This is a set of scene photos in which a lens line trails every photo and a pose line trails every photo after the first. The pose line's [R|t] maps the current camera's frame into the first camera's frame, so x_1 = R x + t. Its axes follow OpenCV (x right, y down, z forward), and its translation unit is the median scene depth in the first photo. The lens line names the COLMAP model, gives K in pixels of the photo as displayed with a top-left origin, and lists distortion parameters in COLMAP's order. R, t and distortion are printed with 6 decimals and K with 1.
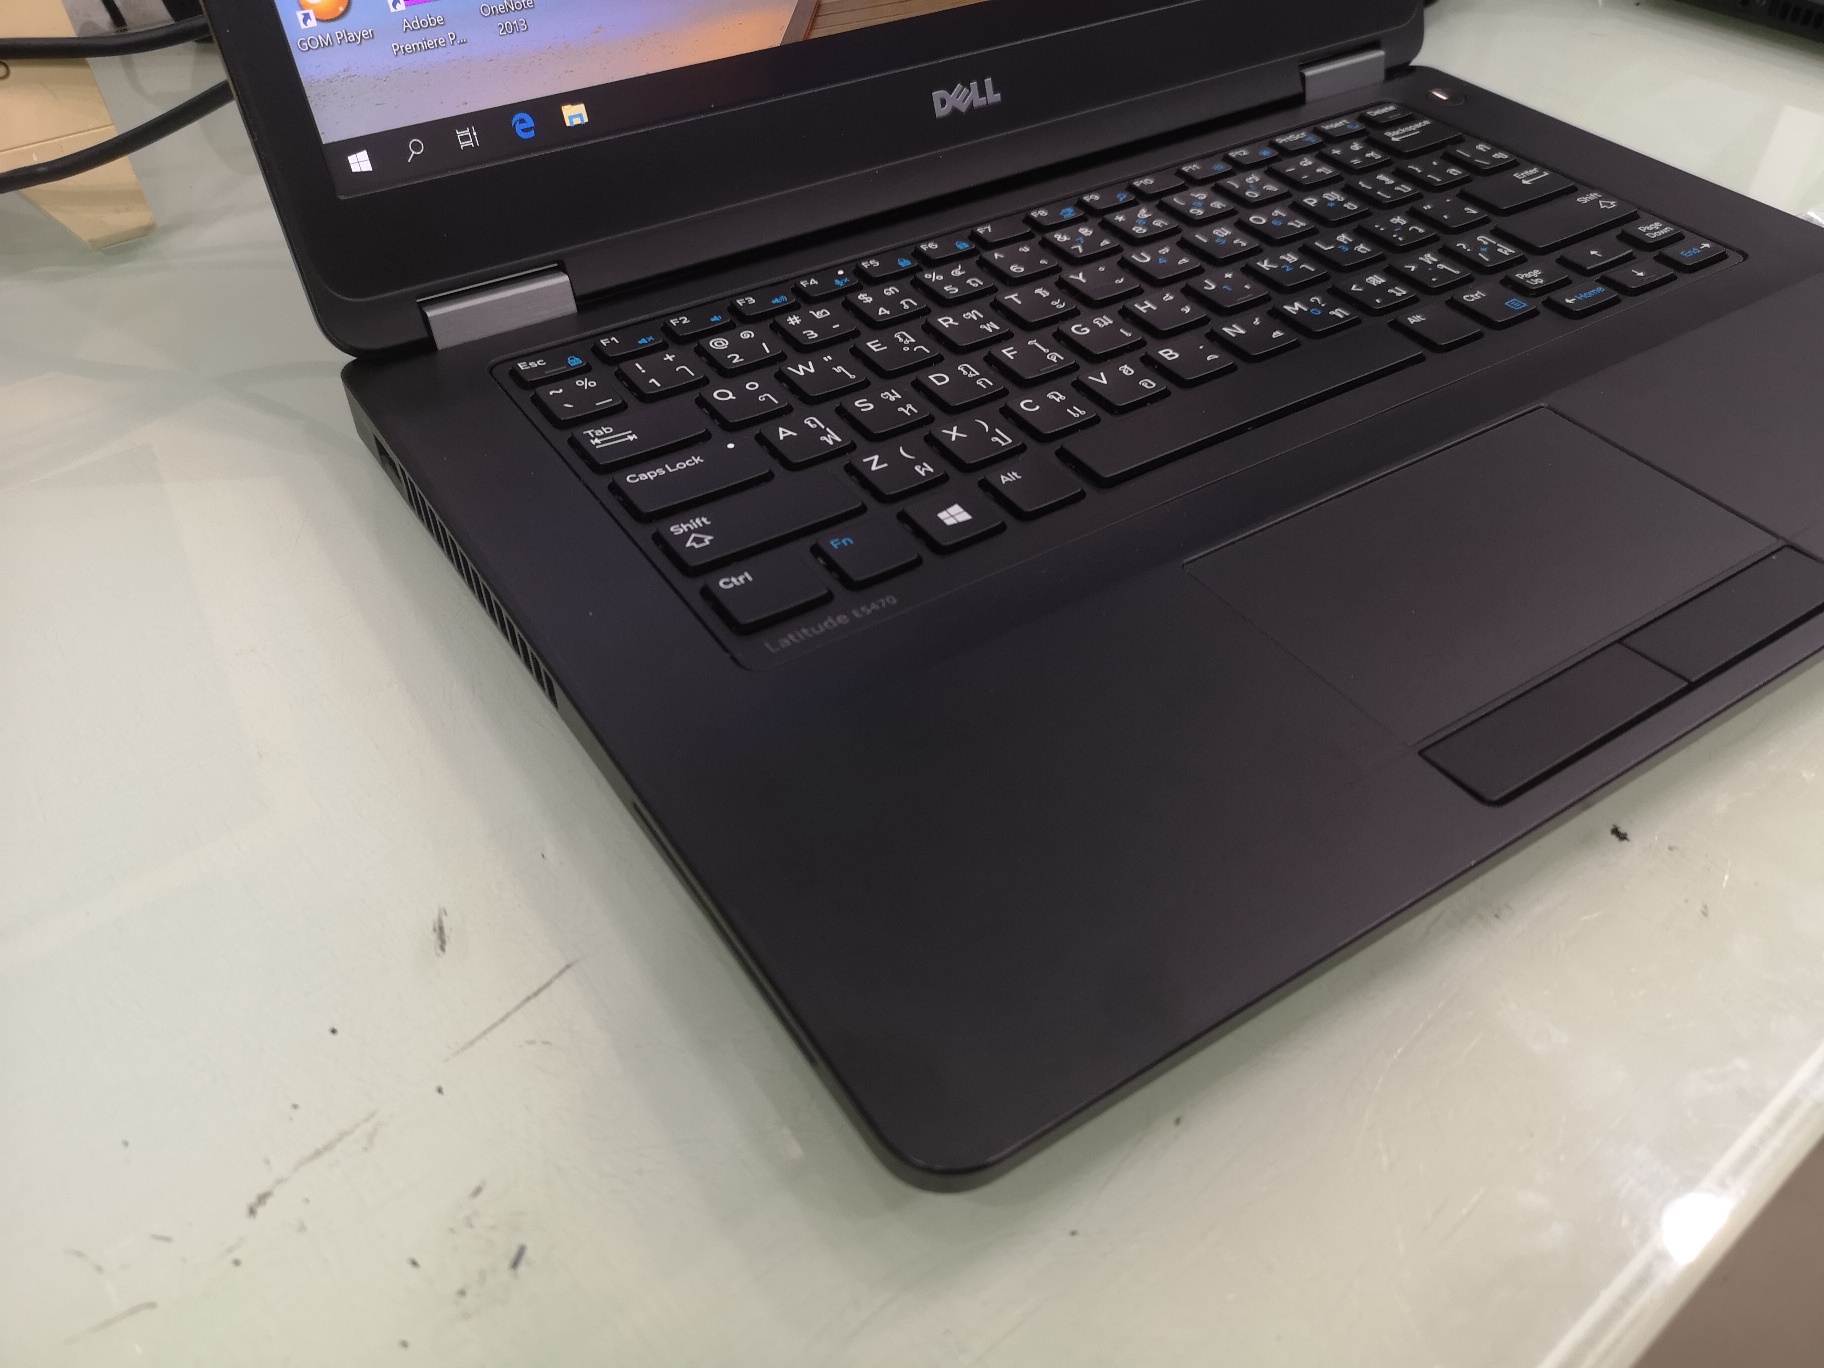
lens RADIAL K [[1428.7, 0, 912.0], [0, 1428.7, 684.0], [0, 0, 1]] dist [0.043477, -0.072344]
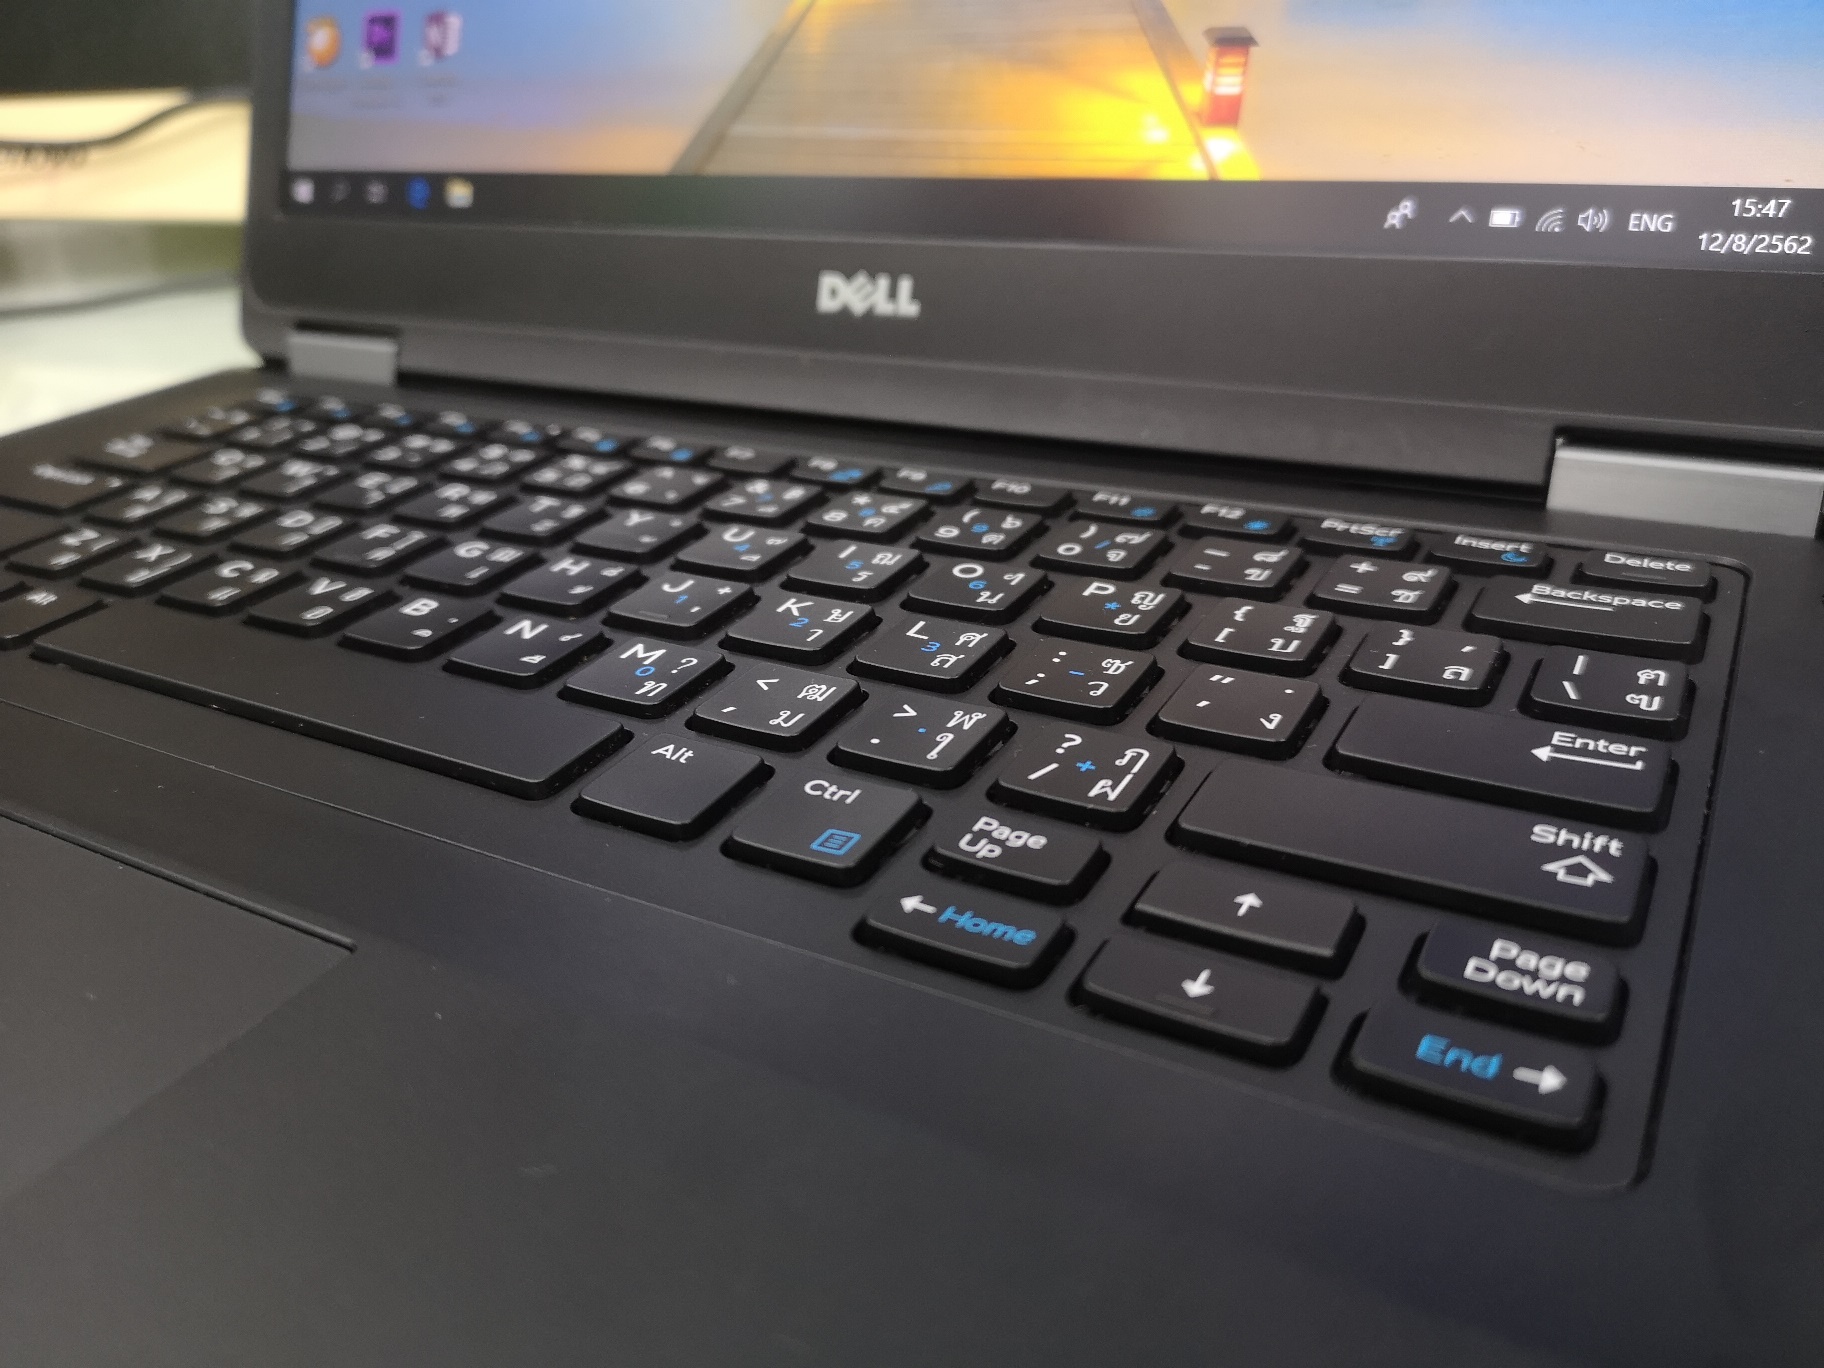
lens RADIAL K [[1487.0, 0, 912.0], [0, 1487.0, 684.0], [0, 0, 1]] dist [0.000947, -0.045377]
pose [[0.442563, 0.362037, -0.820407, 0.814627], [-0.558105, 0.827297, 0.064012, -0.364671], [0.701895, 0.429544, 0.568185, 0.807234]]
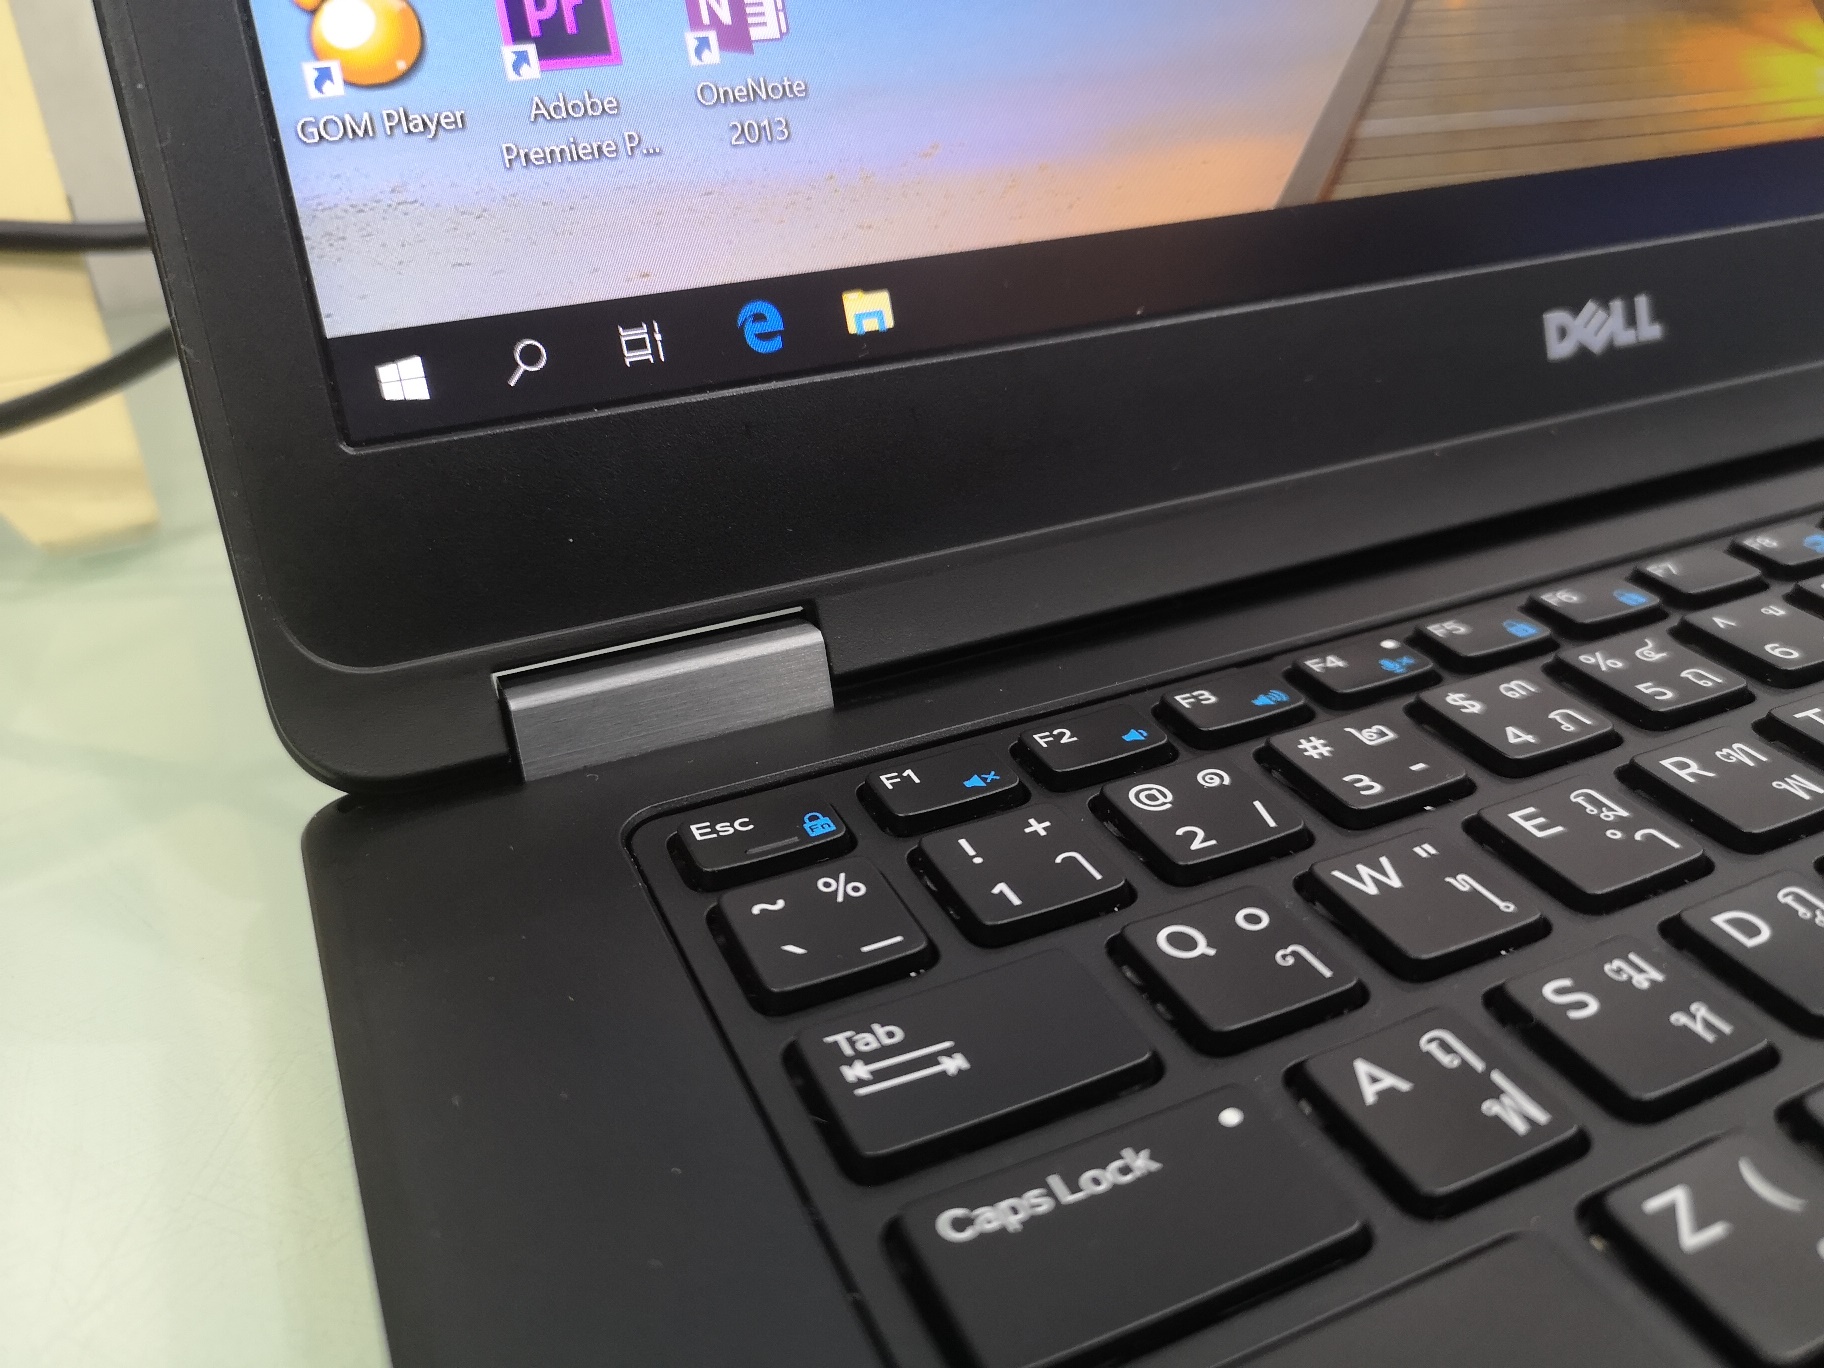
lens RADIAL K [[1487.0, 0, 912.0], [0, 1487.0, 684.0], [0, 0, 1]] dist [0.000947, -0.045377]
pose [[0.986845, 0.043504, -0.155707, -0.139400], [-0.078937, 0.970166, -0.229230, -0.165180], [0.141090, 0.238505, 0.960838, 0.562912]]
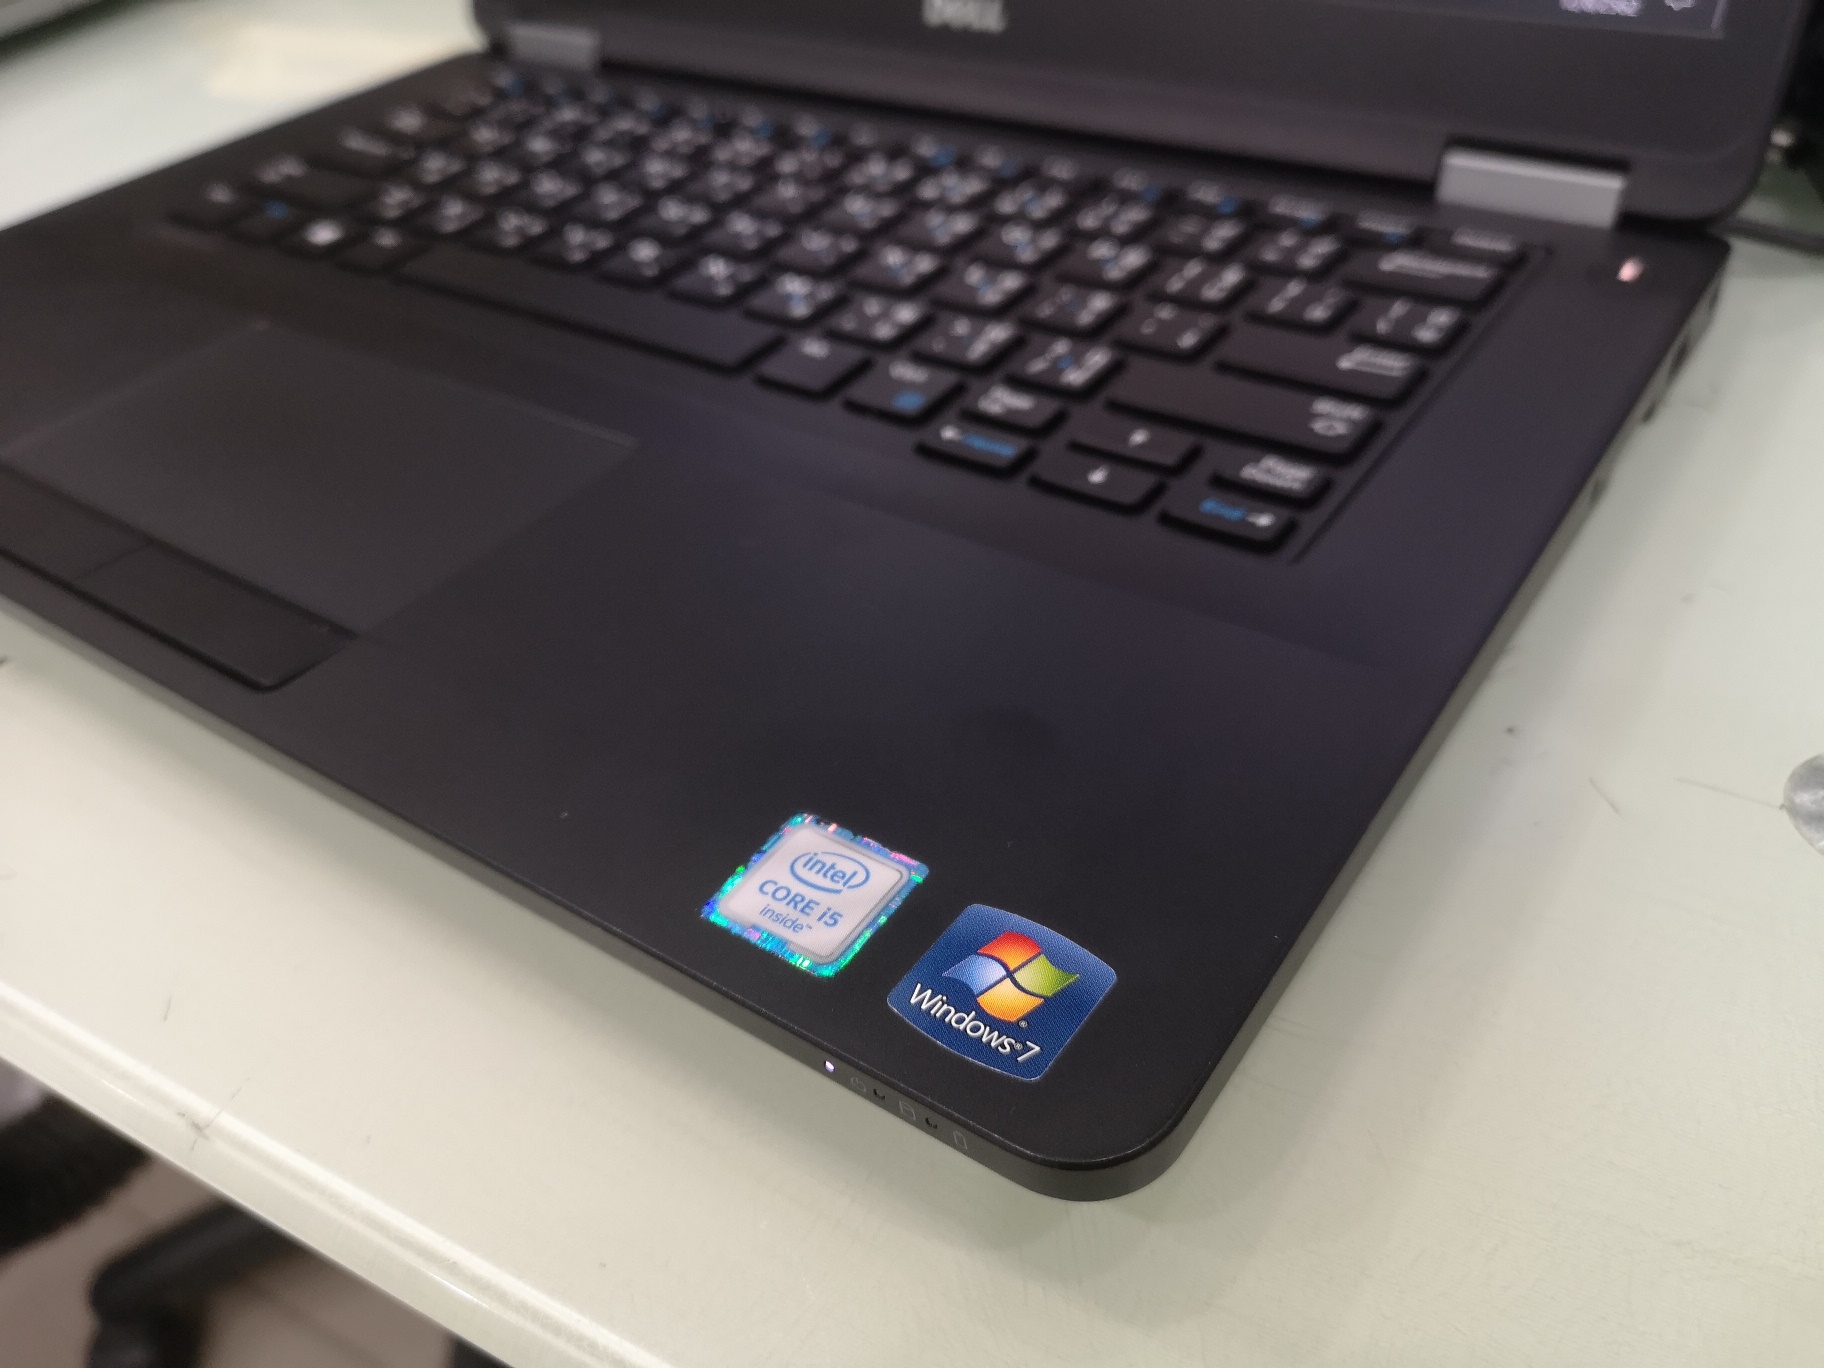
lens RADIAL K [[1487.0, 0, 912.0], [0, 1487.0, 684.0], [0, 0, 1]] dist [0.000947, -0.045377]
pose [[0.358725, 0.556466, -0.749441, 1.109792], [-0.574452, 0.764440, 0.292637, -0.397010], [0.735745, 0.325542, 0.593887, 0.660048]]
